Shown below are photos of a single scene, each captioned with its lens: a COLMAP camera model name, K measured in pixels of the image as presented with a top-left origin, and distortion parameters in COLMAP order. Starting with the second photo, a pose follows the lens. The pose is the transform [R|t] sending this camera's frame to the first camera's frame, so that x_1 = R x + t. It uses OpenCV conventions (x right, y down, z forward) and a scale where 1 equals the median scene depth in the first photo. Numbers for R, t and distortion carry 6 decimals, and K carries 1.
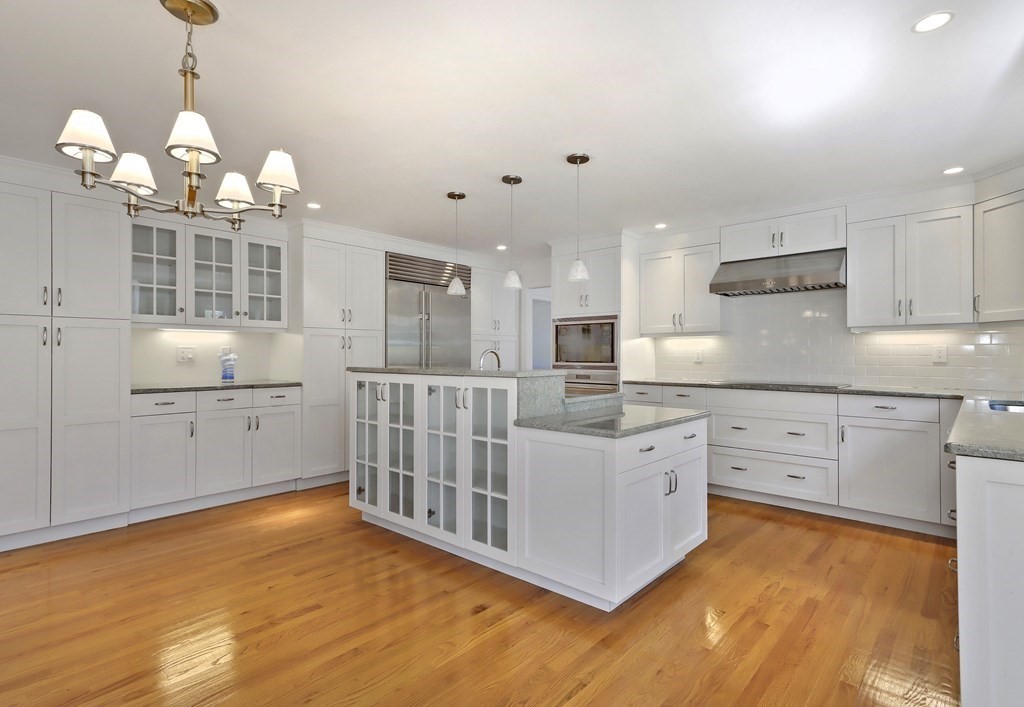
lens RADIAL K [[507.0, 0, 512.0], [0, 507.0, 353.5], [0, 0, 1]] dist [-0.001977, -0.000728]
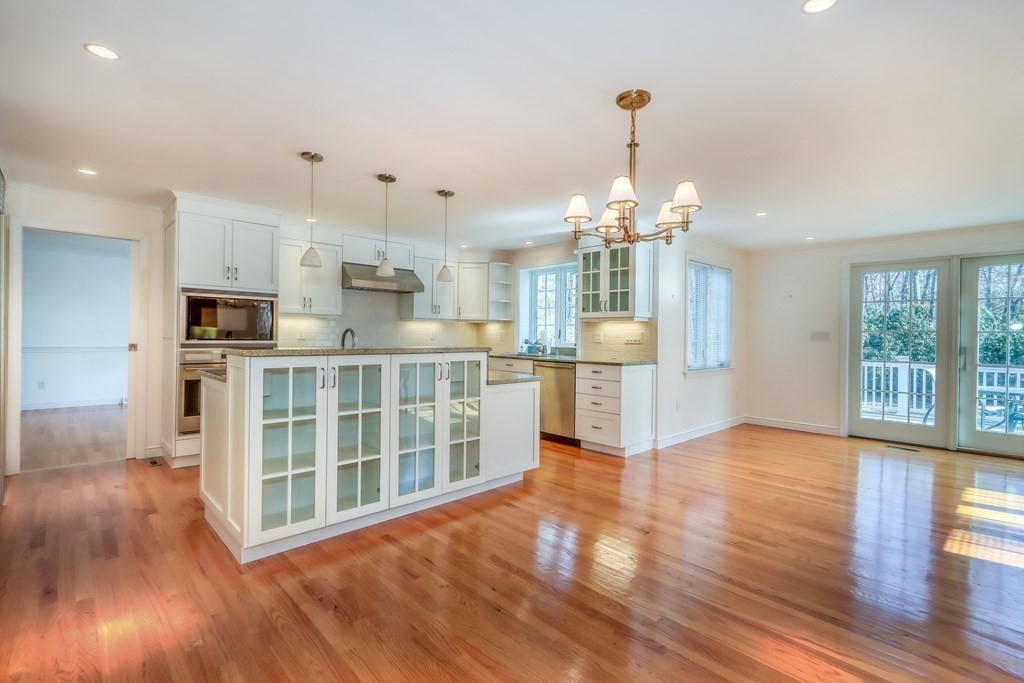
lens RADIAL K [[474.0, 0, 515.1], [0, 474.0, 339.6], [0, 0, 1]] dist [0.002201, 0.000391]
pose [[0.073626, -0.008149, 0.997253, -0.946791], [-0.018805, 0.999777, 0.009558, -0.001251], [-0.997109, -0.019457, 0.073457, 0.583215]]
